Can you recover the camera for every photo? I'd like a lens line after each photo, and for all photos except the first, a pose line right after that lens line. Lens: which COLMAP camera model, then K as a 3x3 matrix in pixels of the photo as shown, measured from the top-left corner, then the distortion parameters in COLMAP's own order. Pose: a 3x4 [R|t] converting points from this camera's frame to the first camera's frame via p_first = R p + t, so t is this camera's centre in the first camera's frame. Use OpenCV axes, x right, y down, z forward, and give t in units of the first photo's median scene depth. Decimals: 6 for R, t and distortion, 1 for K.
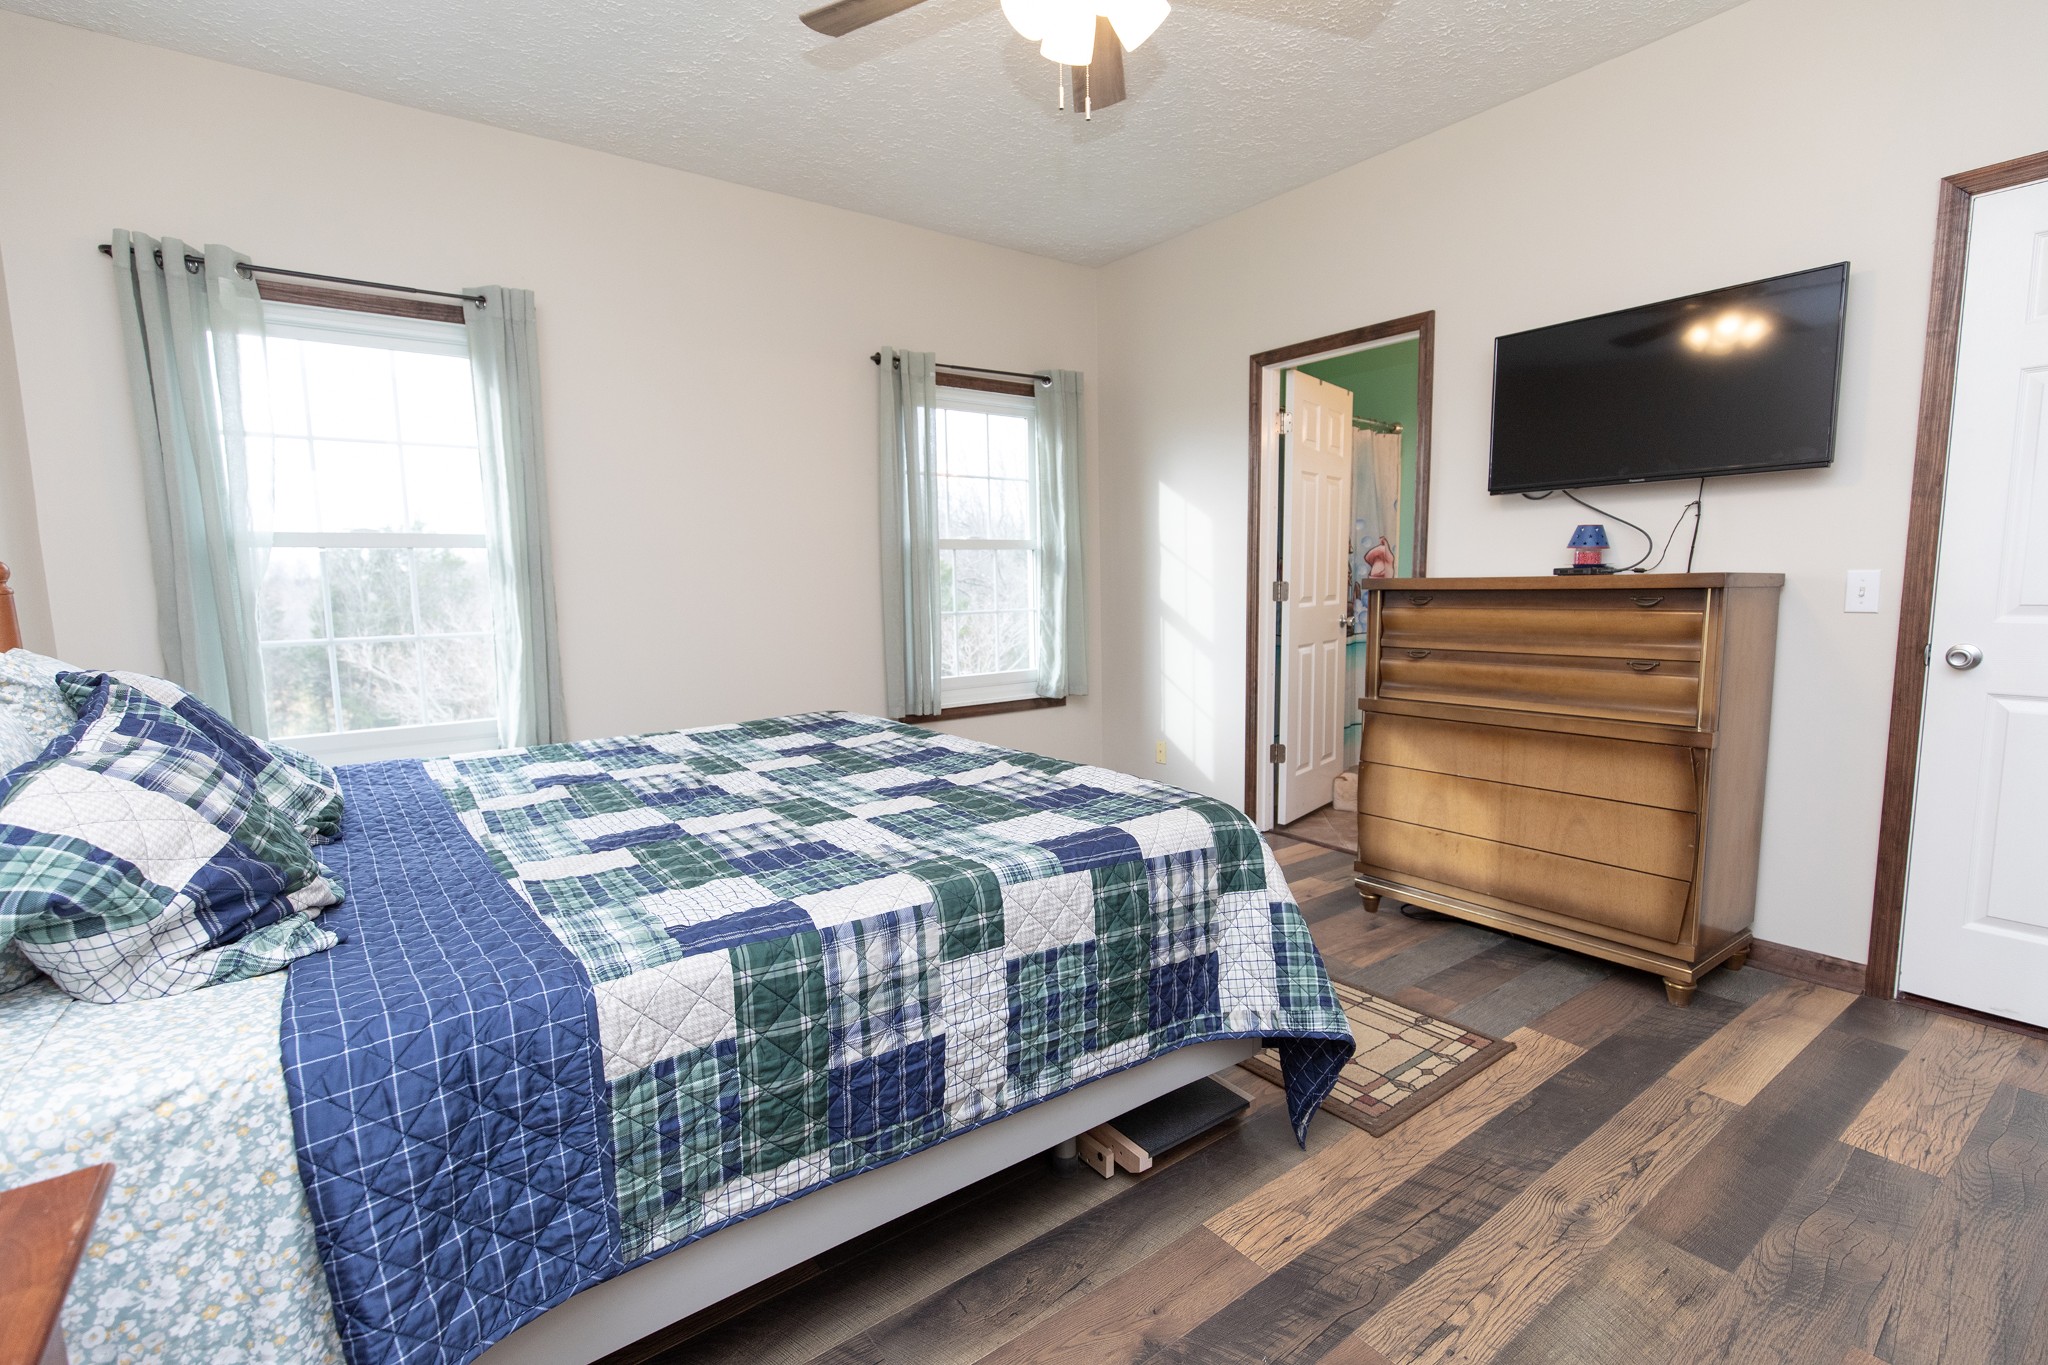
lens RADIAL K [[912.9, 0, 1017.2], [0, 912.9, 689.9], [0, 0, 1]] dist [0.003814, 0.000247]
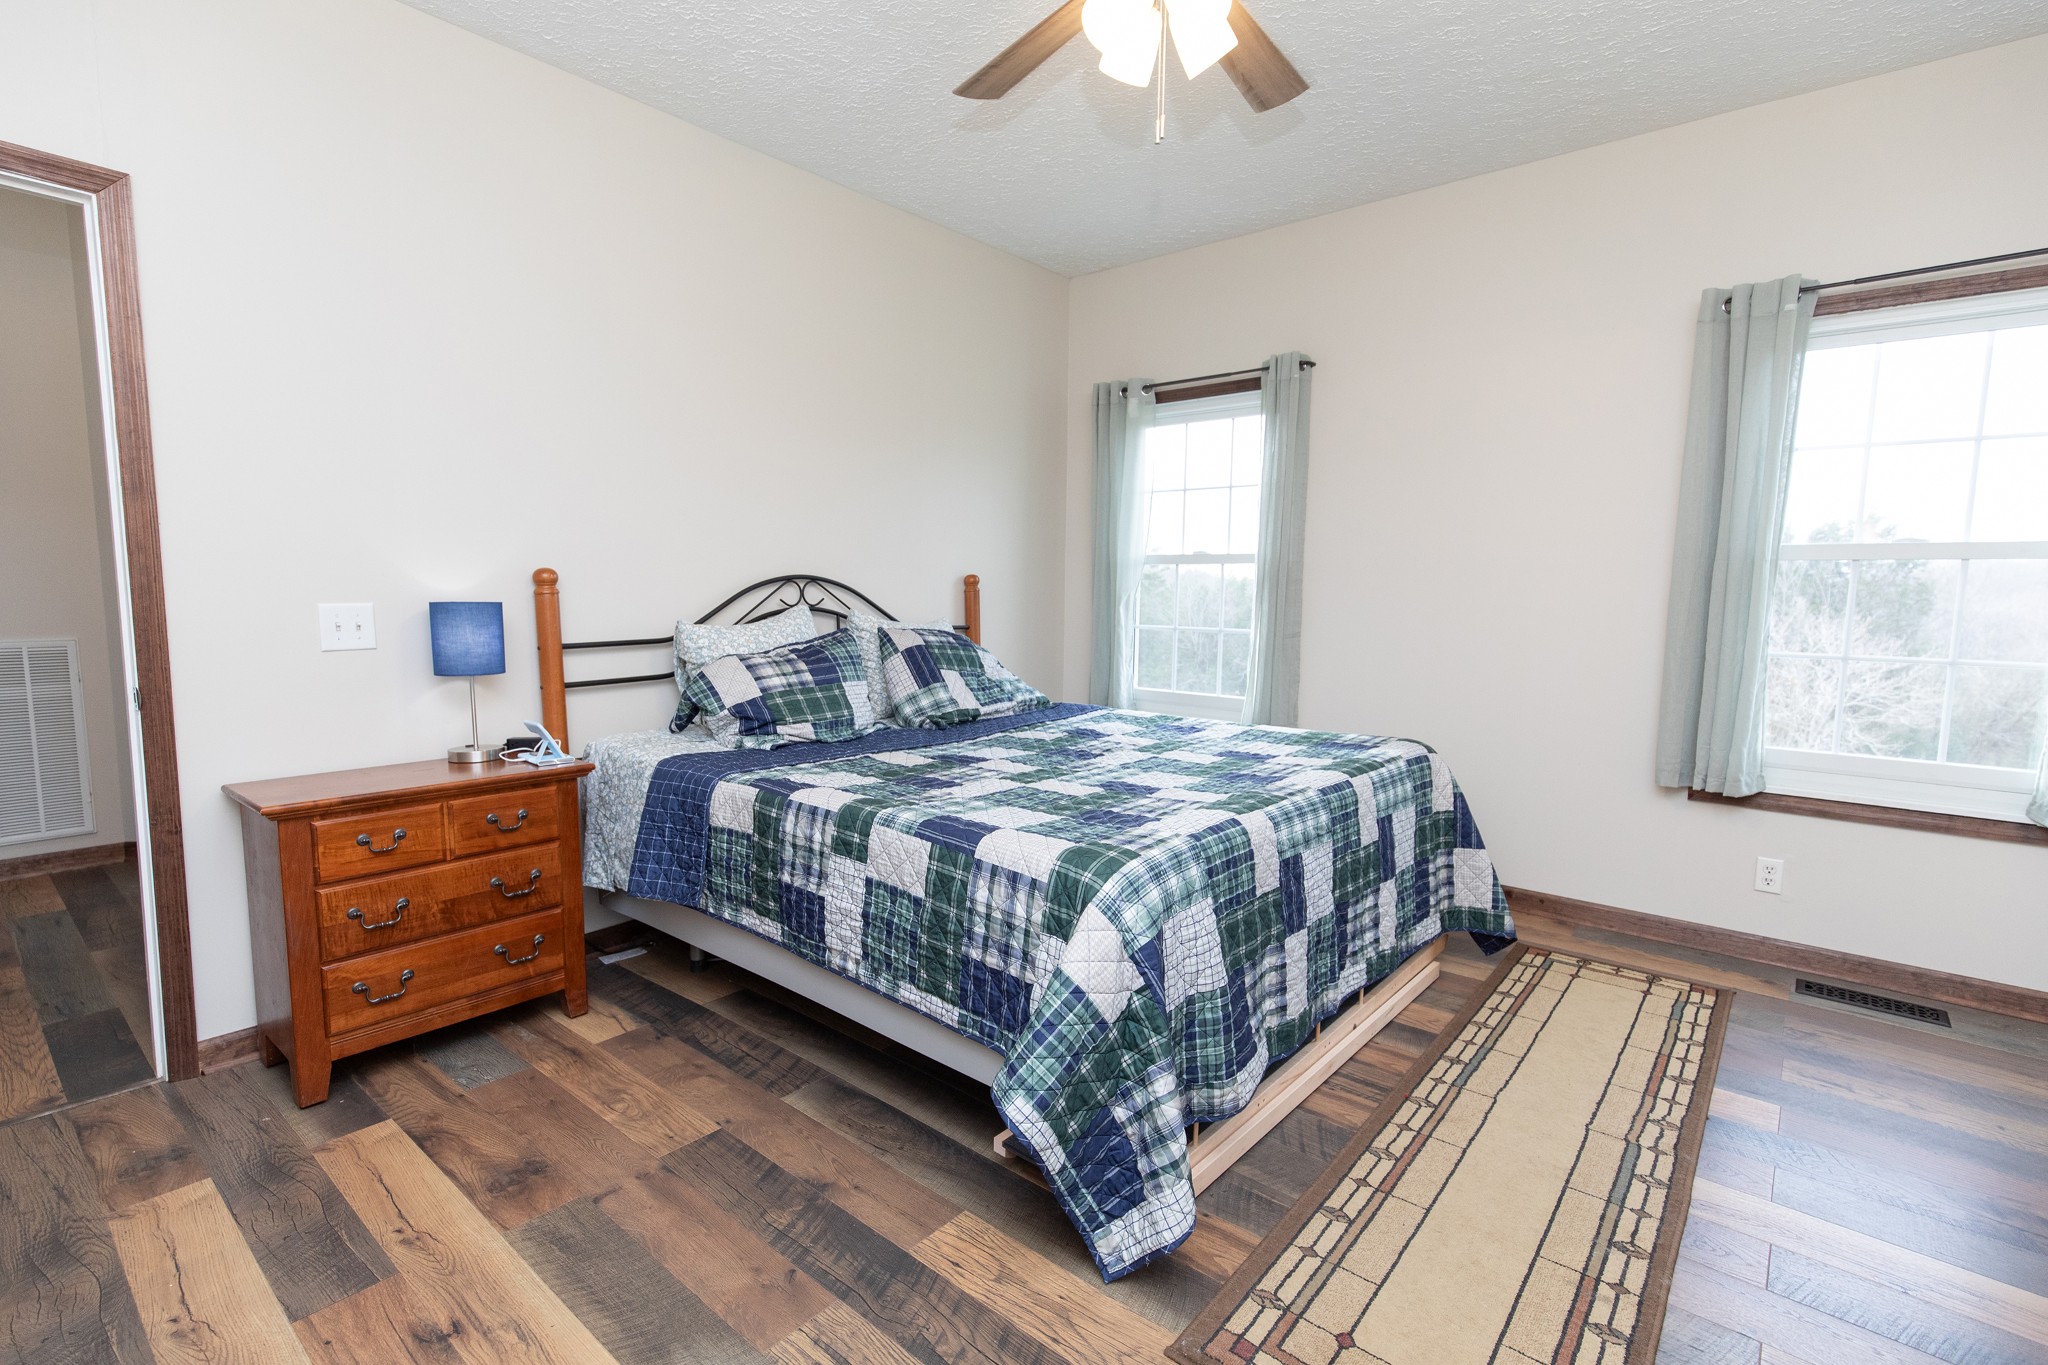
lens RADIAL K [[950.5, 0, 1014.2], [0, 950.5, 678.4], [0, 0, 1]] dist [0.010719, 0.000257]
pose [[0.234381, 0.118834, -0.964854, 1.346418], [-0.130964, 0.987313, 0.089786, -0.154905], [0.963283, 0.105317, 0.246970, 0.787404]]
